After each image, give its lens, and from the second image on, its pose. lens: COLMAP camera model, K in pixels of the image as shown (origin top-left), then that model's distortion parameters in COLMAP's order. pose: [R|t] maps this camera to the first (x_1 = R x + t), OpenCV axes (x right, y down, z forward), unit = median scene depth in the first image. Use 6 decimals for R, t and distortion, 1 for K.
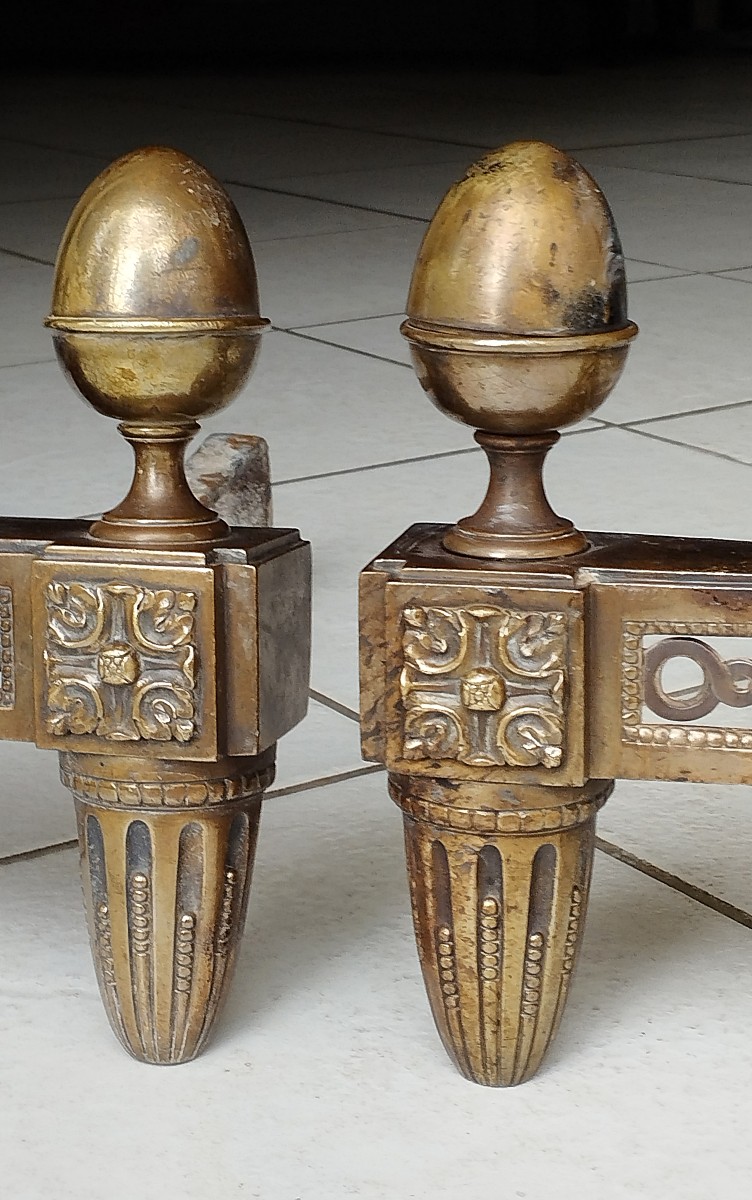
lens RADIAL K [[2398.8, 0, 346.4], [0, 2398.8, 654.8], [0, 0, 1]] dist [0.083399, 0.168736]
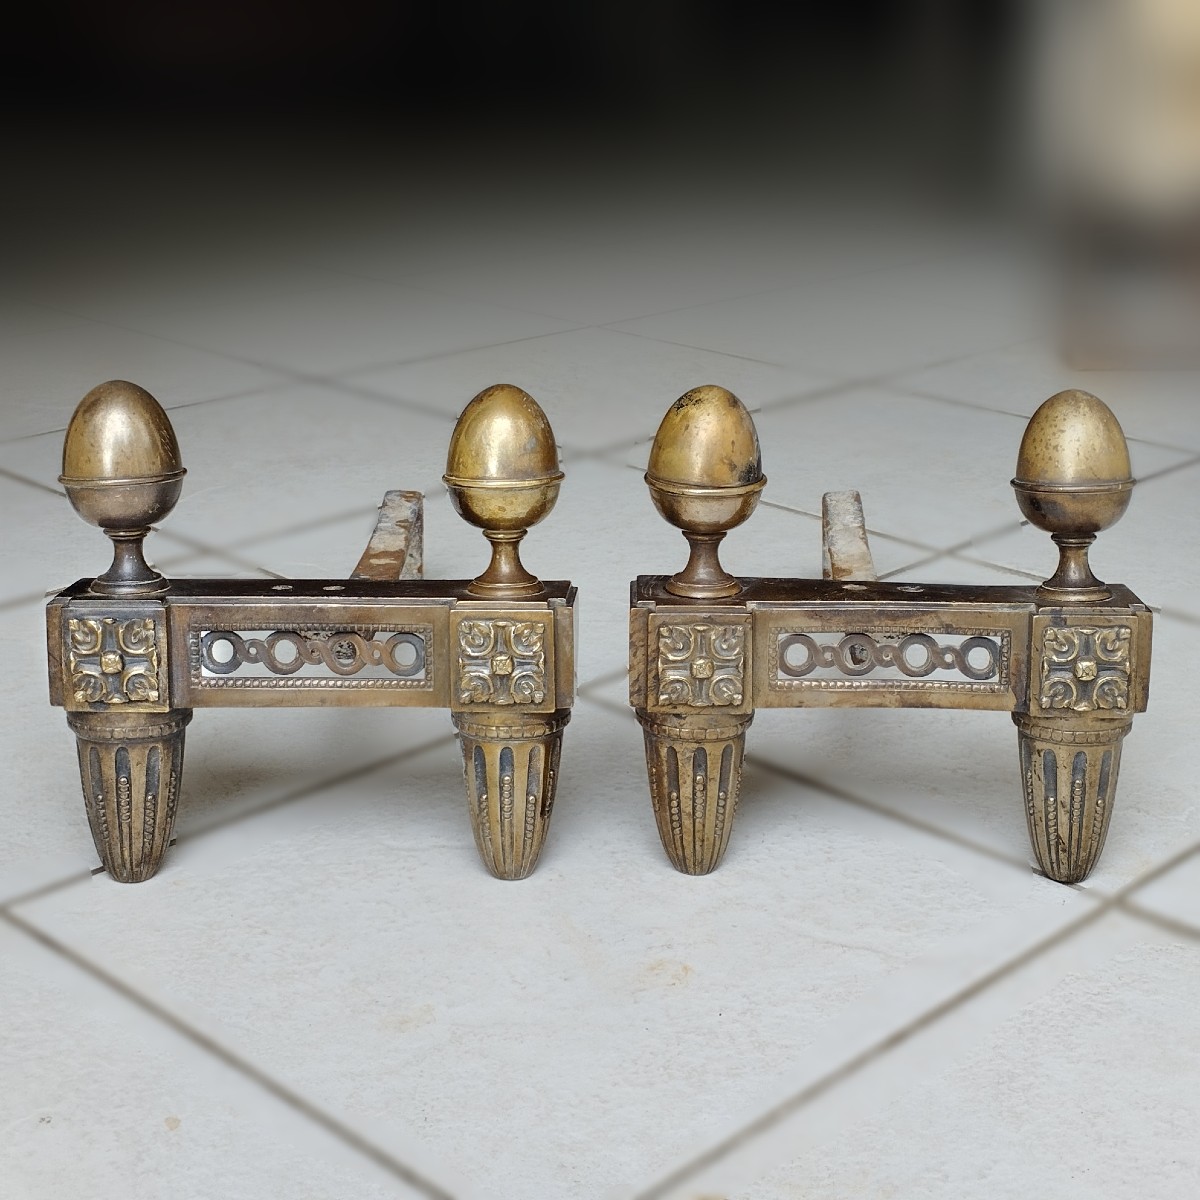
lens RADIAL K [[2021.3, 0, 633.4], [0, 2021.3, 504.6], [0, 0, 1]] dist [0.070589, -0.101784]
pose [[0.972294, -0.043006, 0.229773, -0.350073], [0.049508, 0.998518, -0.022604, -0.078682], [-0.228461, 0.033354, 0.972982, -0.554345]]
